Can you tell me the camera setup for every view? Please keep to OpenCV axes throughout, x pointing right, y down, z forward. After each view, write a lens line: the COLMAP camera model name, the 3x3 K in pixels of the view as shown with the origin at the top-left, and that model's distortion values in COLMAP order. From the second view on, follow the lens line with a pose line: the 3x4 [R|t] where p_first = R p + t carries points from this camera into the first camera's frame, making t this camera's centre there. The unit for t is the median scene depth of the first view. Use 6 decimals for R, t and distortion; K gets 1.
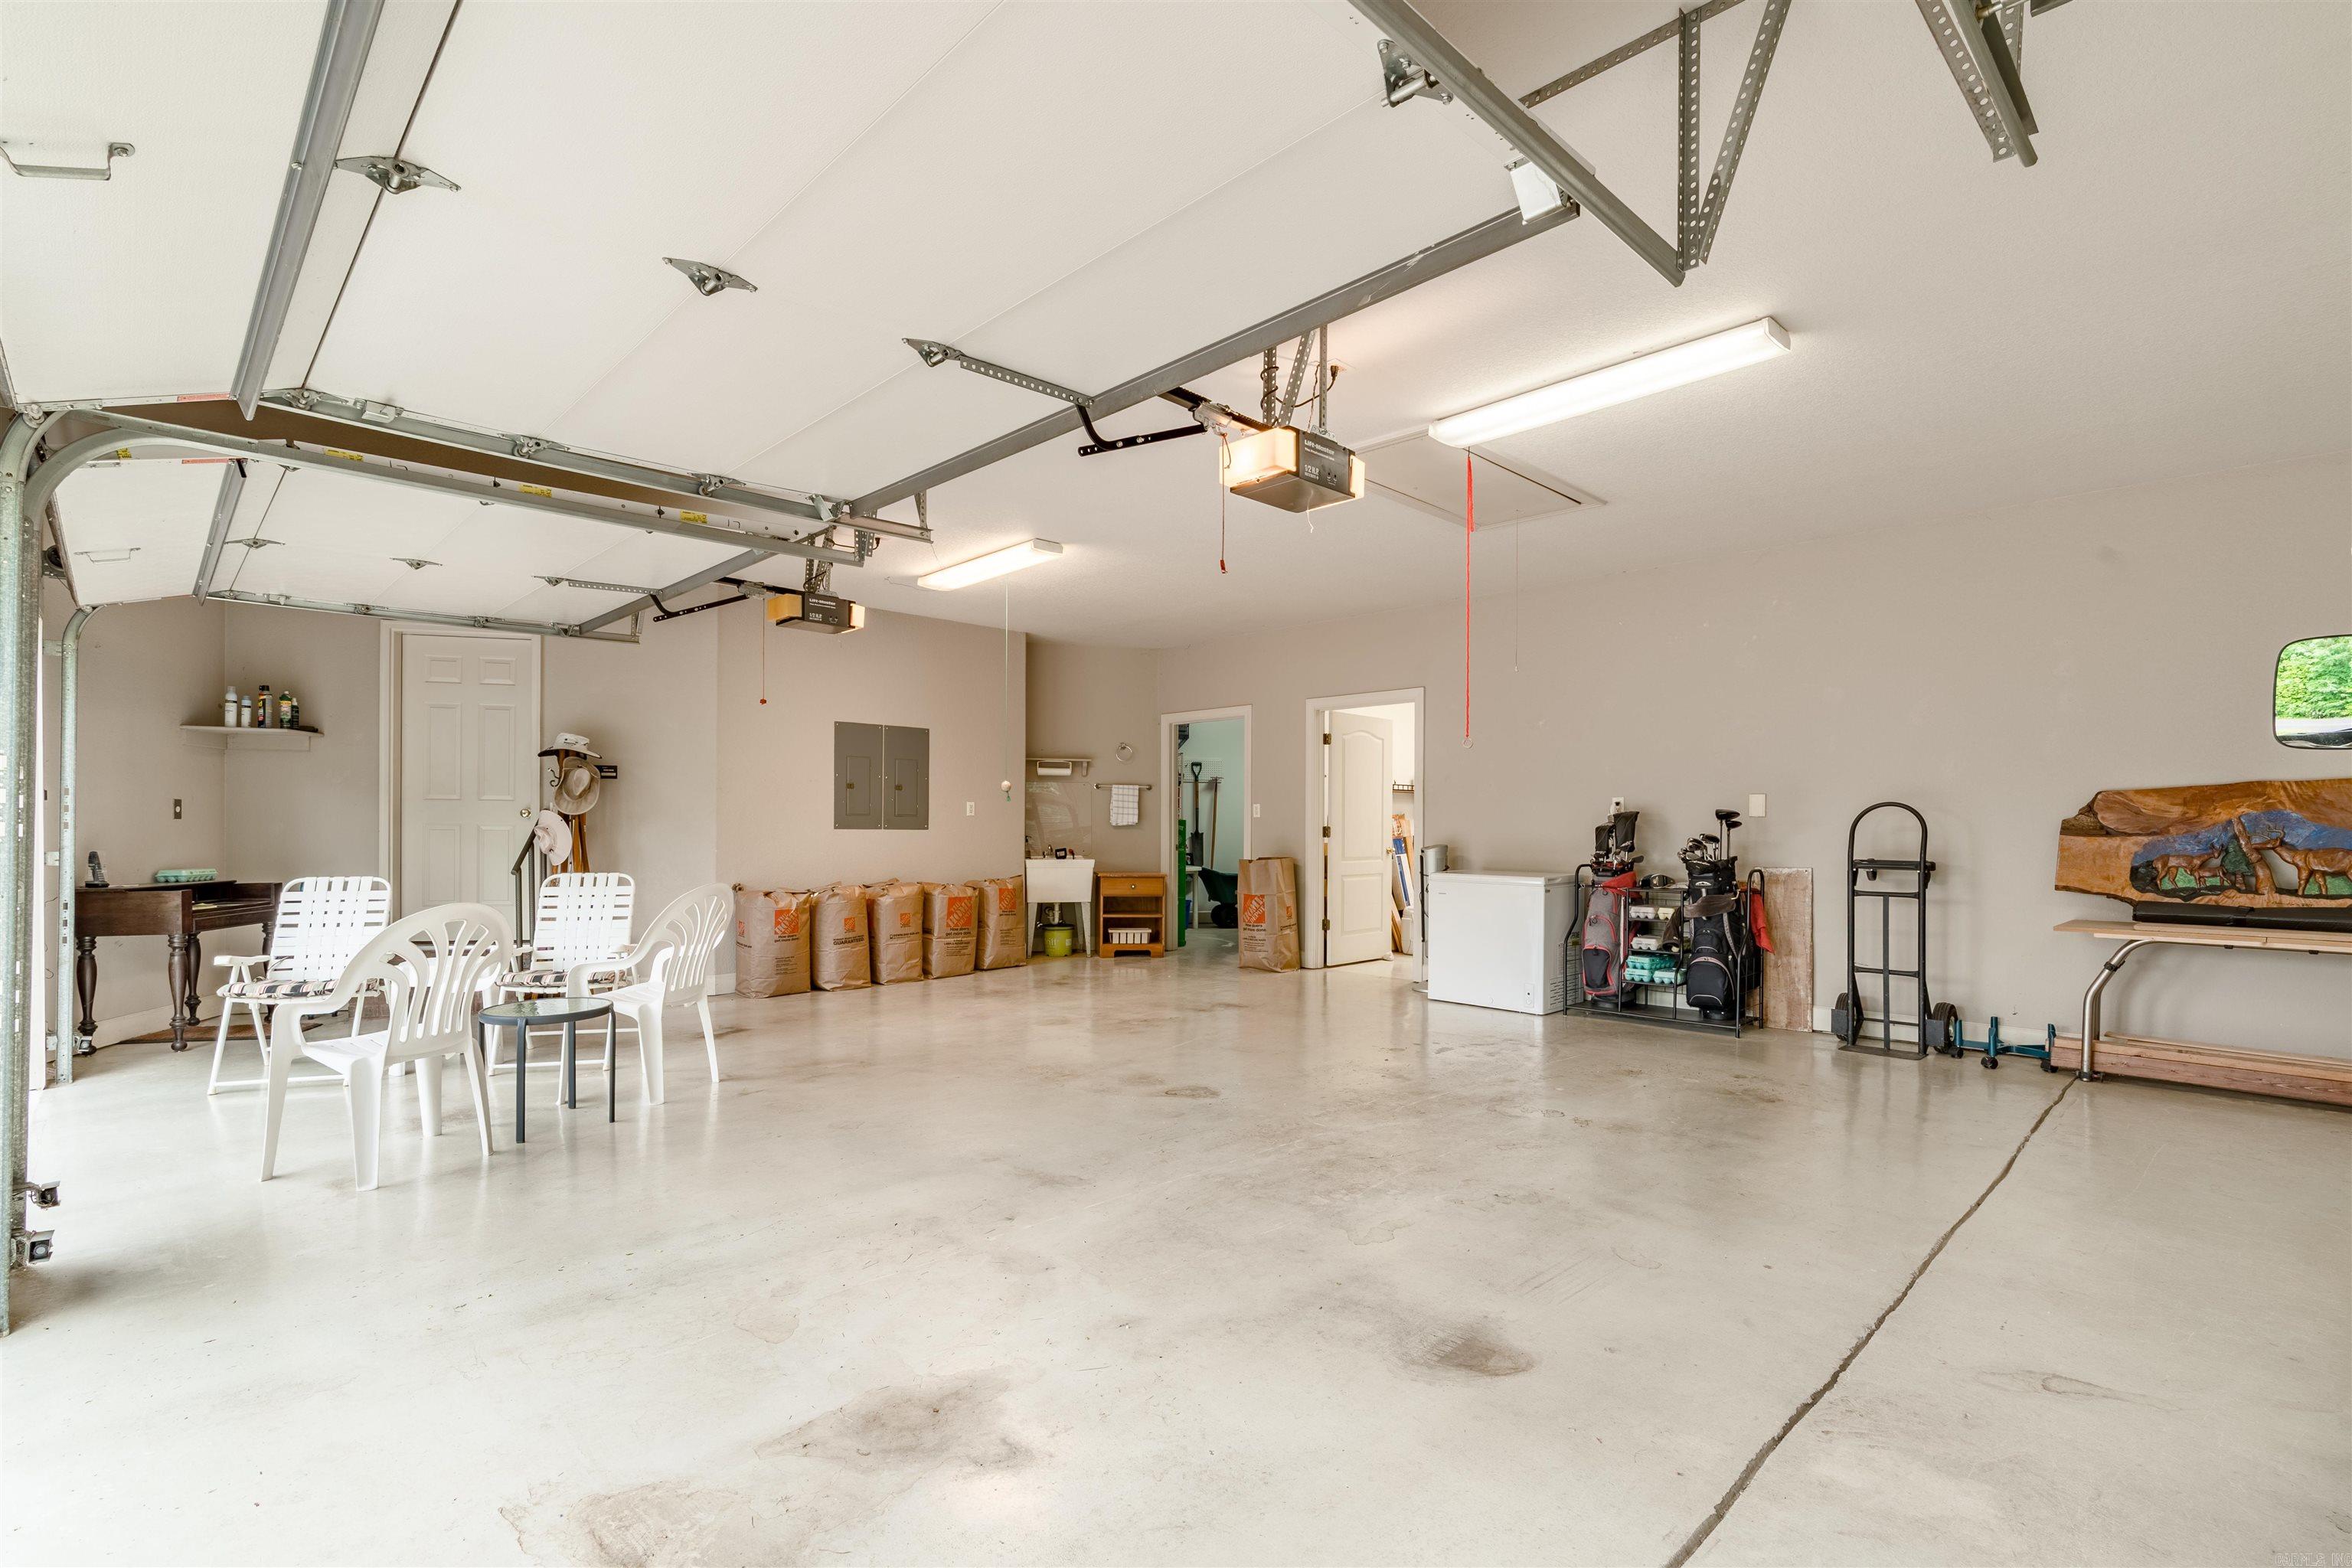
lens RADIAL K [[1076.8, 0, 1172.6], [0, 1076.8, 802.7], [0, 0, 1]] dist [-0.004209, -0.000289]
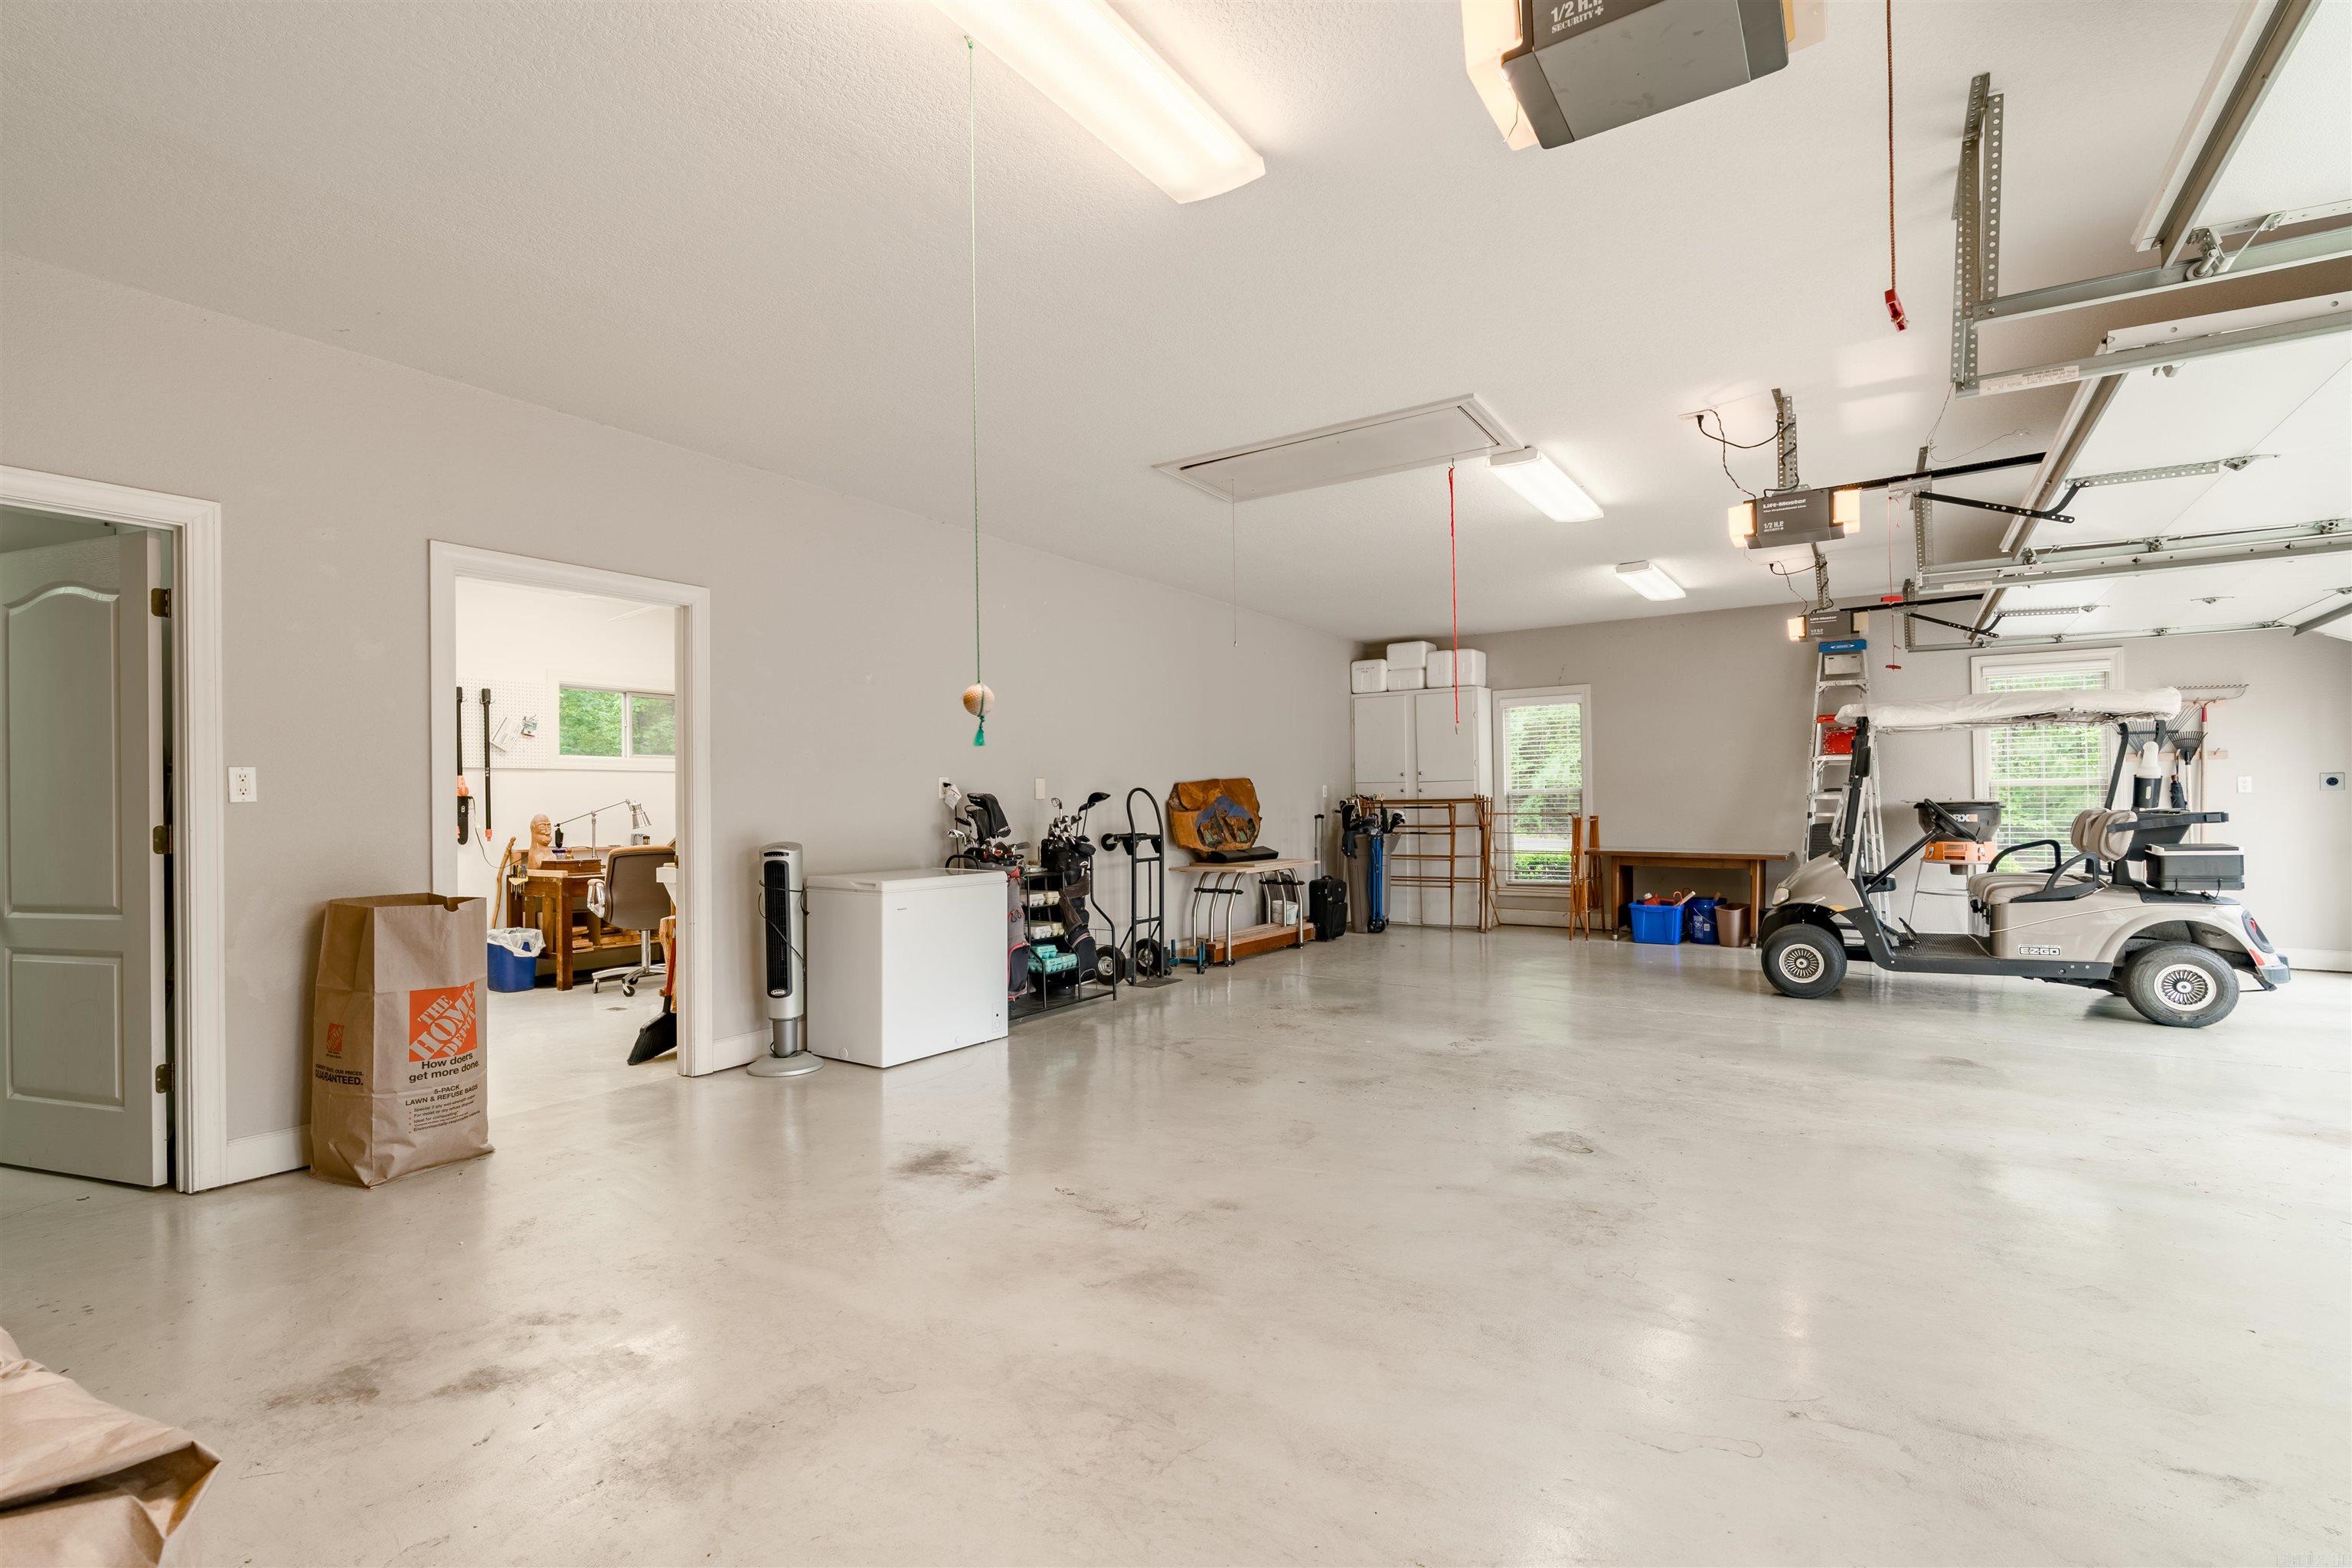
lens RADIAL K [[1076.8, 0, 1170.0], [0, 1076.8, 792.4], [0, 0, 1]] dist [-0.004209, -0.000289]
pose [[-0.216629, 0.009467, 0.976208, -0.659228], [-0.007561, 0.999907, -0.011375, 0.021729], [-0.976225, -0.009845, -0.216537, 1.386492]]
